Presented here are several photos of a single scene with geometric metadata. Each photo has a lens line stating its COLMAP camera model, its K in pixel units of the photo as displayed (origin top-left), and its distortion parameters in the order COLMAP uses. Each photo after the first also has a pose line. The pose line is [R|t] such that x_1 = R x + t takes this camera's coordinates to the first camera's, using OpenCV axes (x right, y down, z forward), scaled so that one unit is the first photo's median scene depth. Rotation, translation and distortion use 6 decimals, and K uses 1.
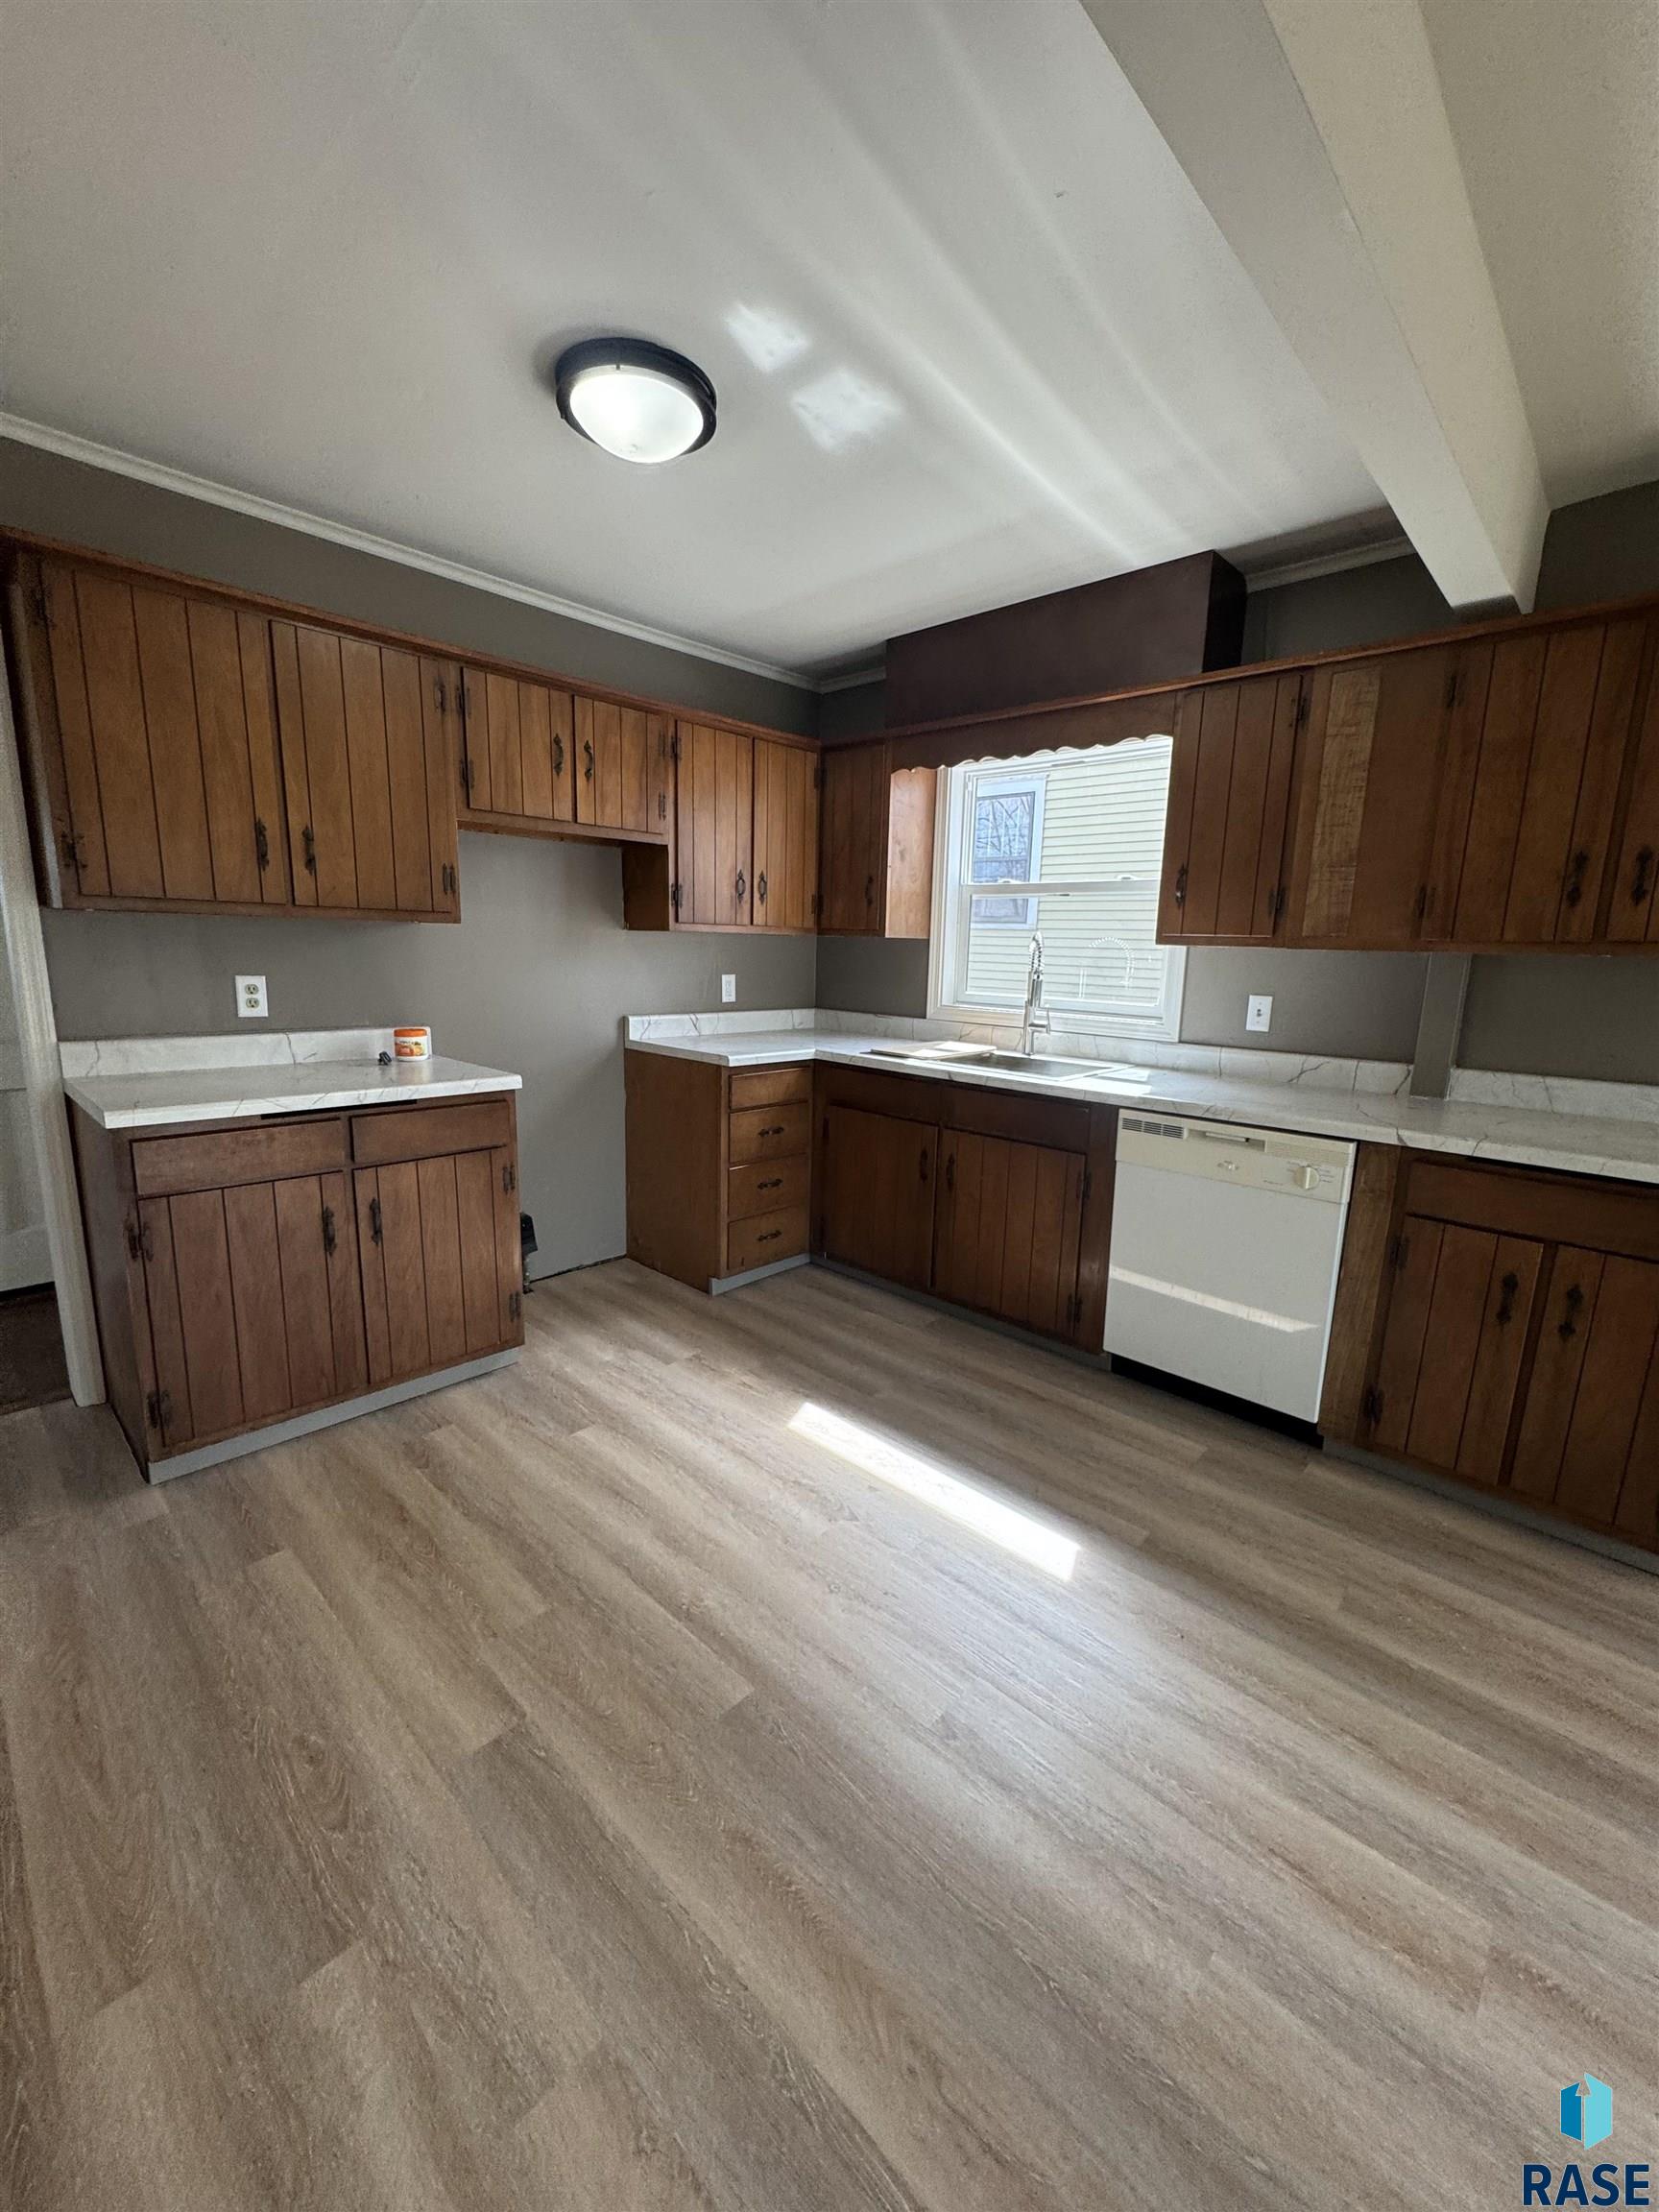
lens RADIAL K [[879.2, 0, 841.5], [0, 879.2, 1109.8], [0, 0, 1]] dist [-0.003400, 0.000961]
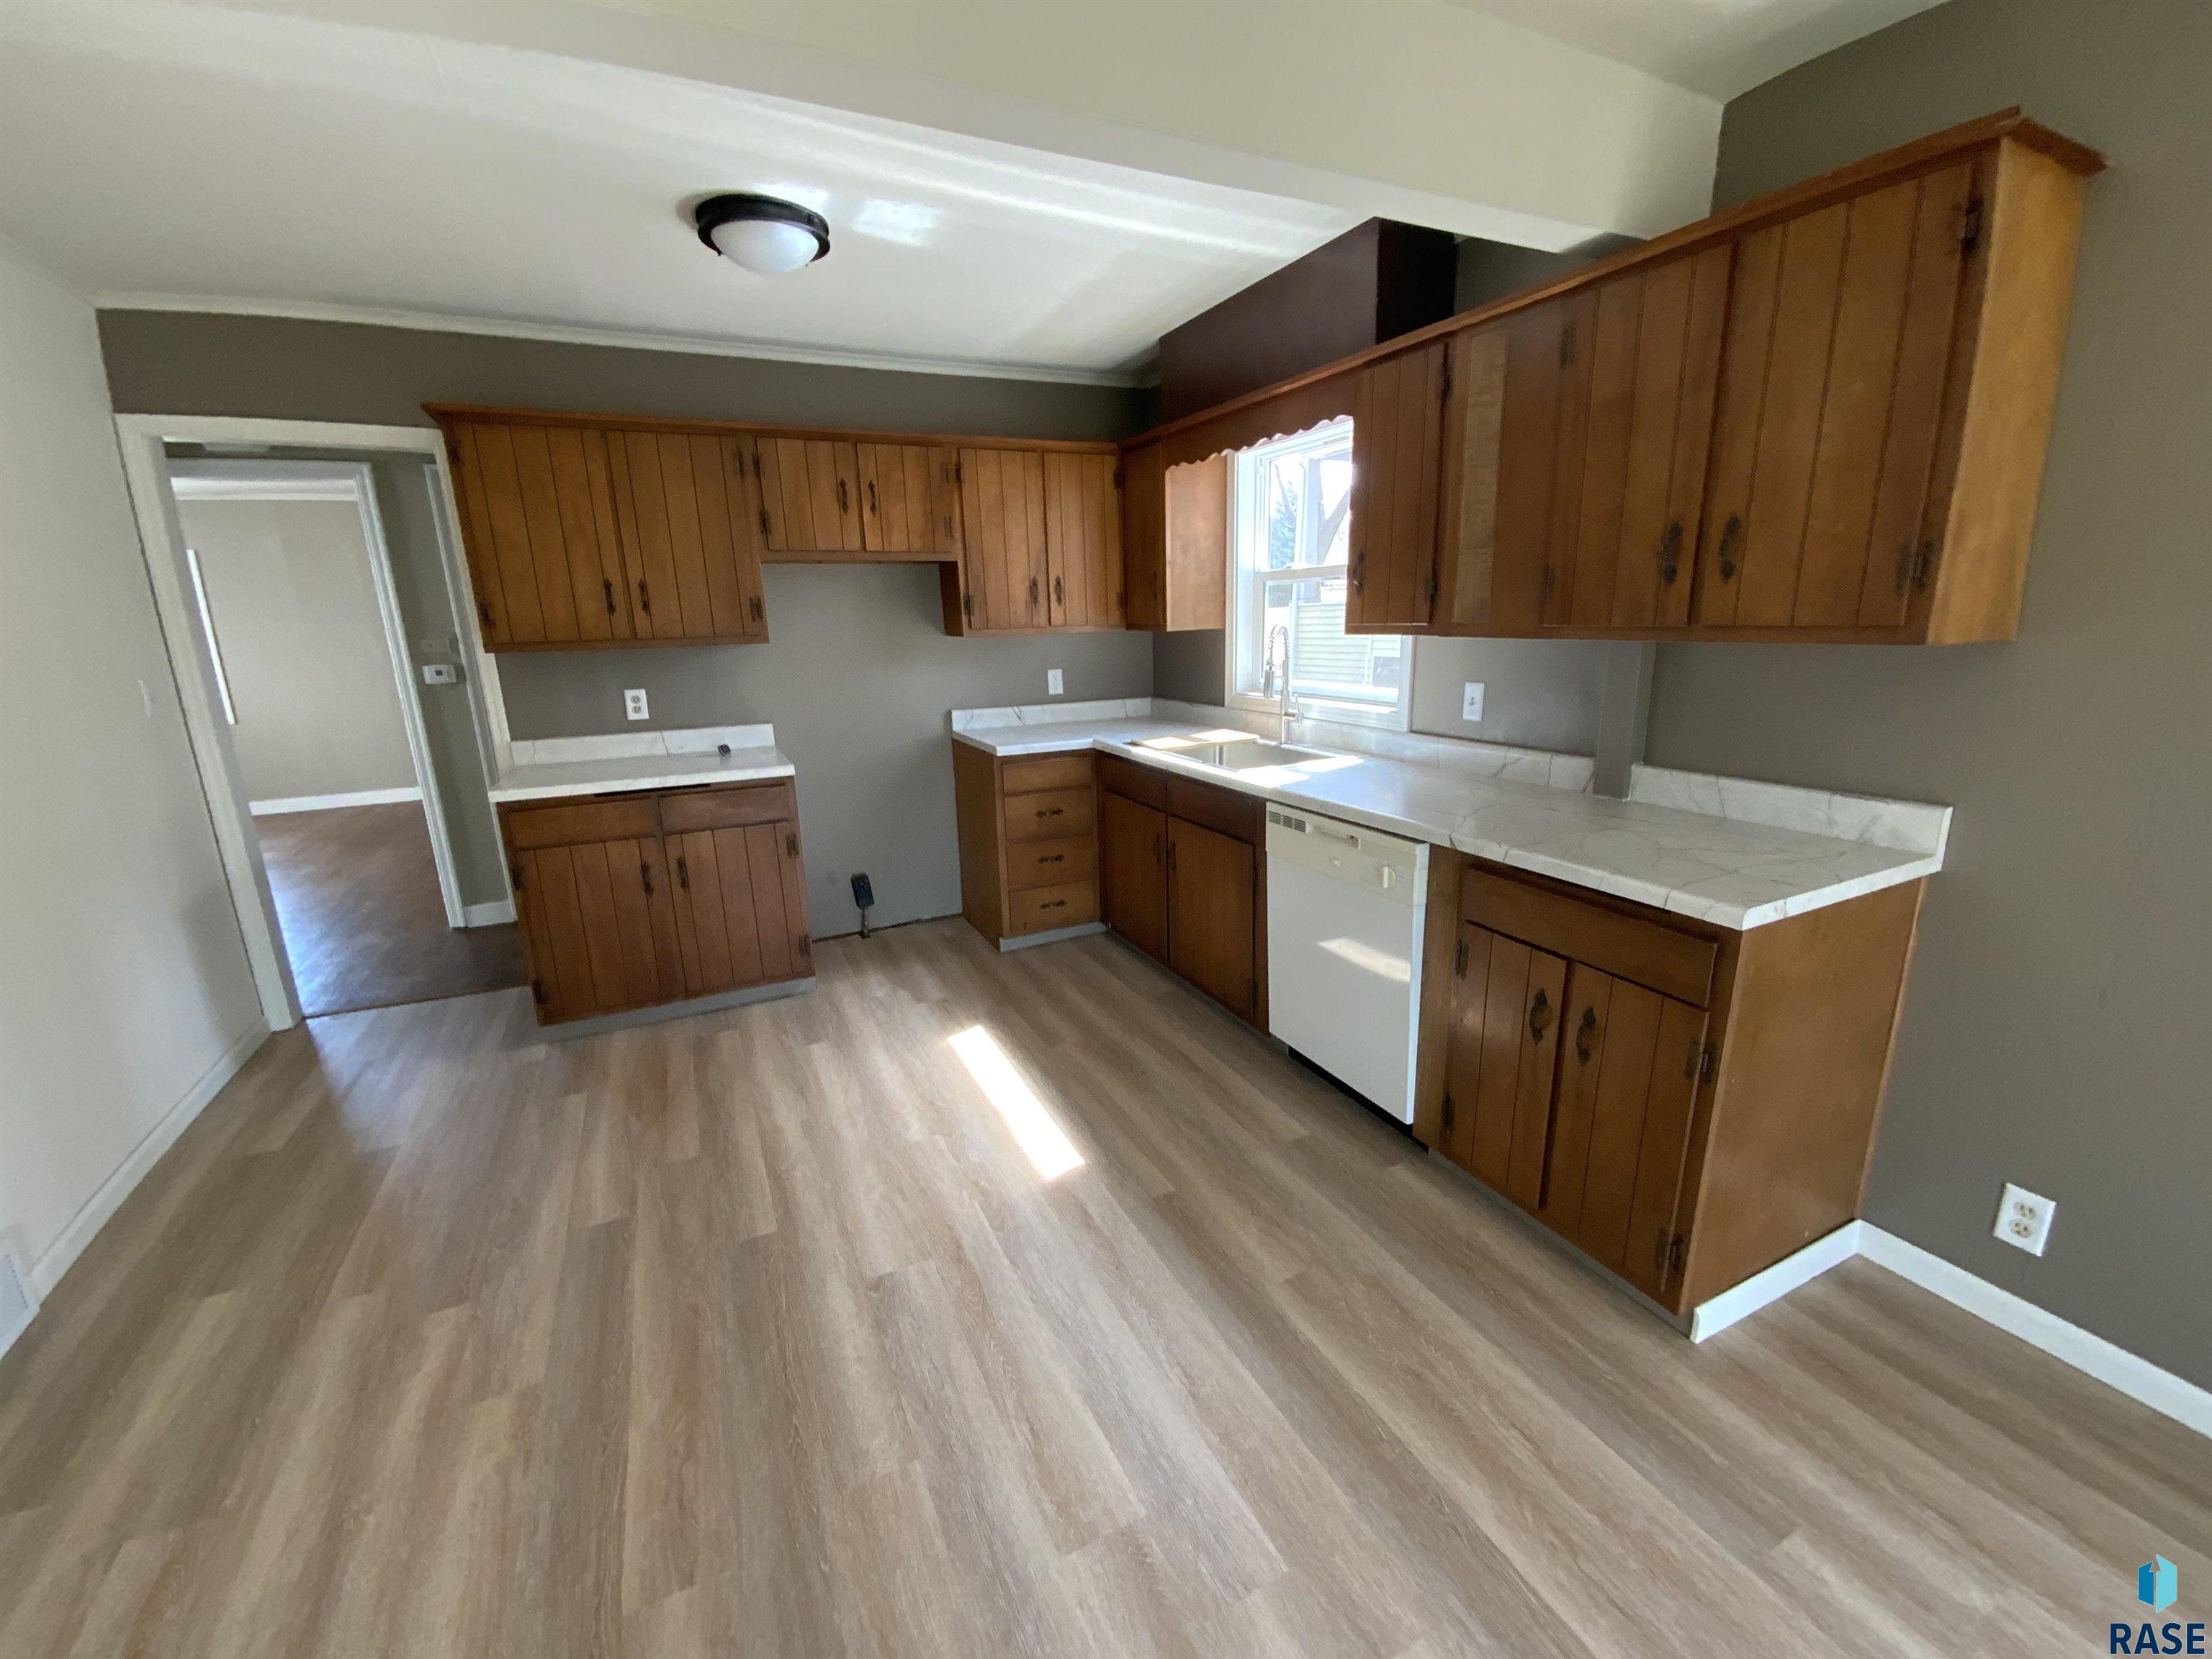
lens RADIAL K [[895.6, 0, 1111.0], [0, 895.6, 836.3], [0, 0, 1]] dist [0.004904, -0.004993]
pose [[0.933136, 0.036379, -0.357678, 0.565452], [-0.014026, 0.997794, 0.064893, -0.028552], [0.359249, -0.055537, 0.931588, -0.045392]]
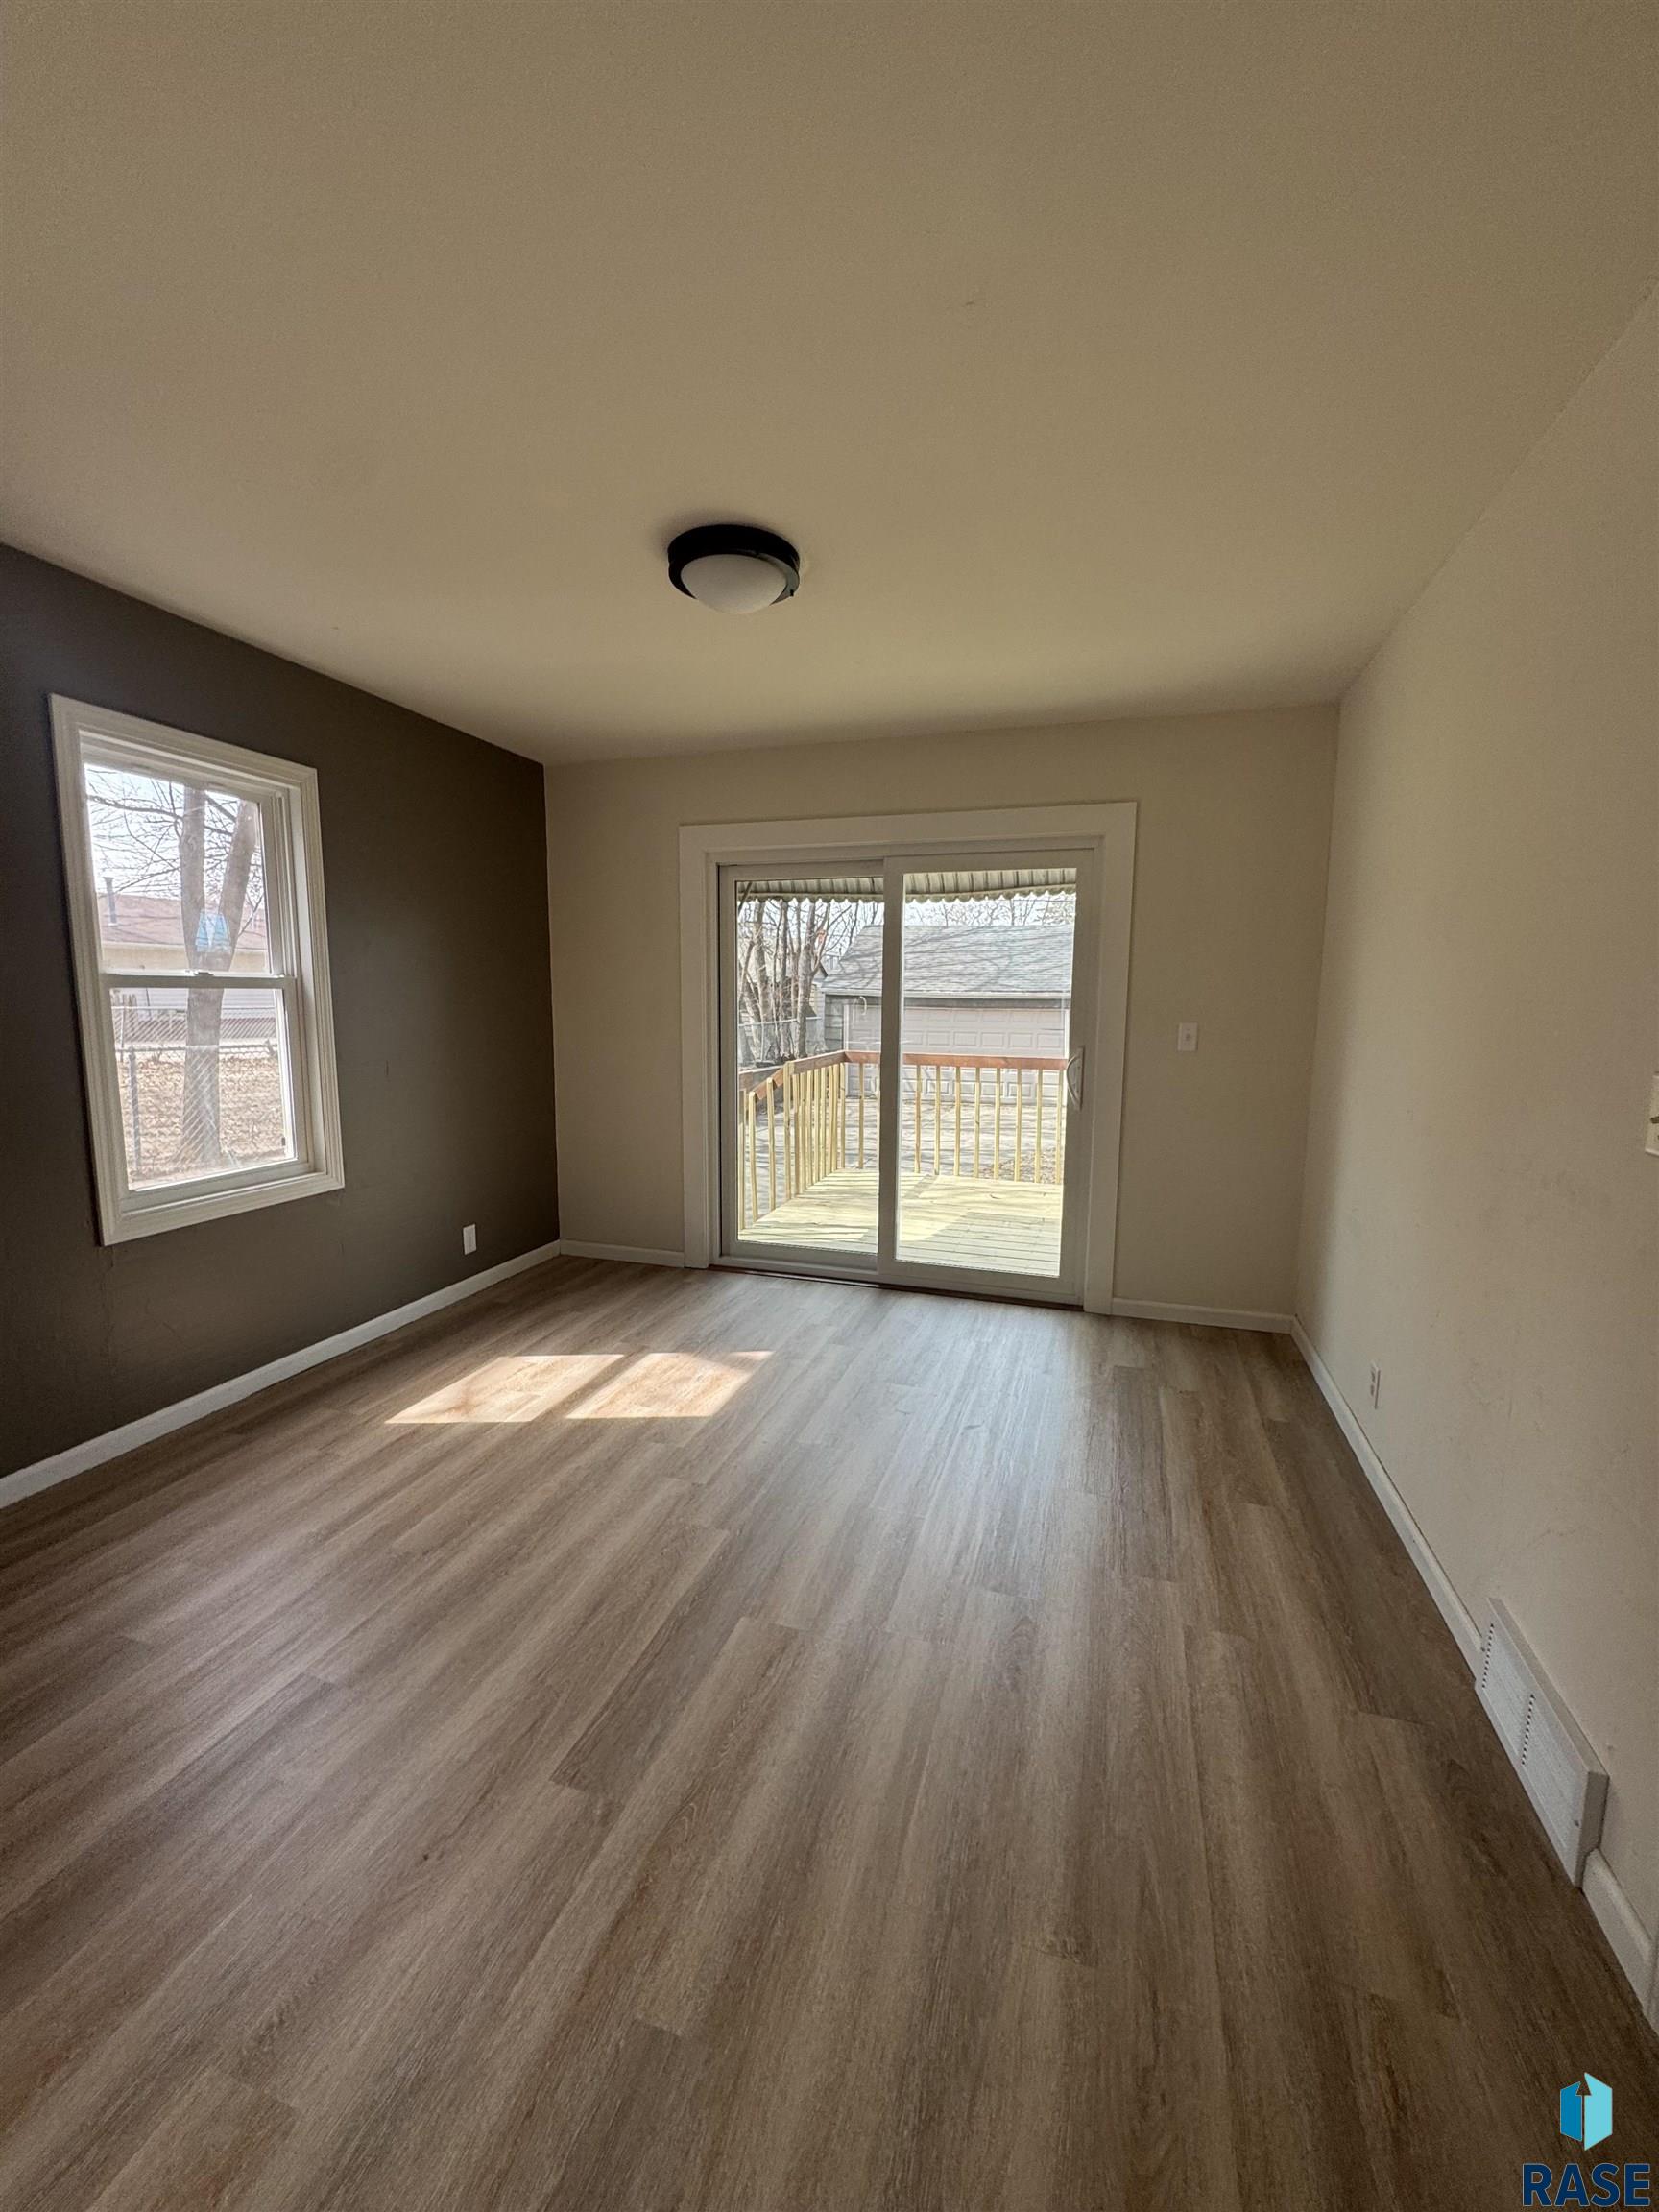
lens RADIAL K [[879.2, 0, 833.5], [0, 879.2, 1108.2], [0, 0, 1]] dist [-0.003400, 0.000961]
pose [[-0.427297, -0.150230, 0.891542, -0.103719], [0.148920, 0.960935, 0.233297, -0.075793], [-0.891762, 0.232455, -0.388233, 0.281271]]
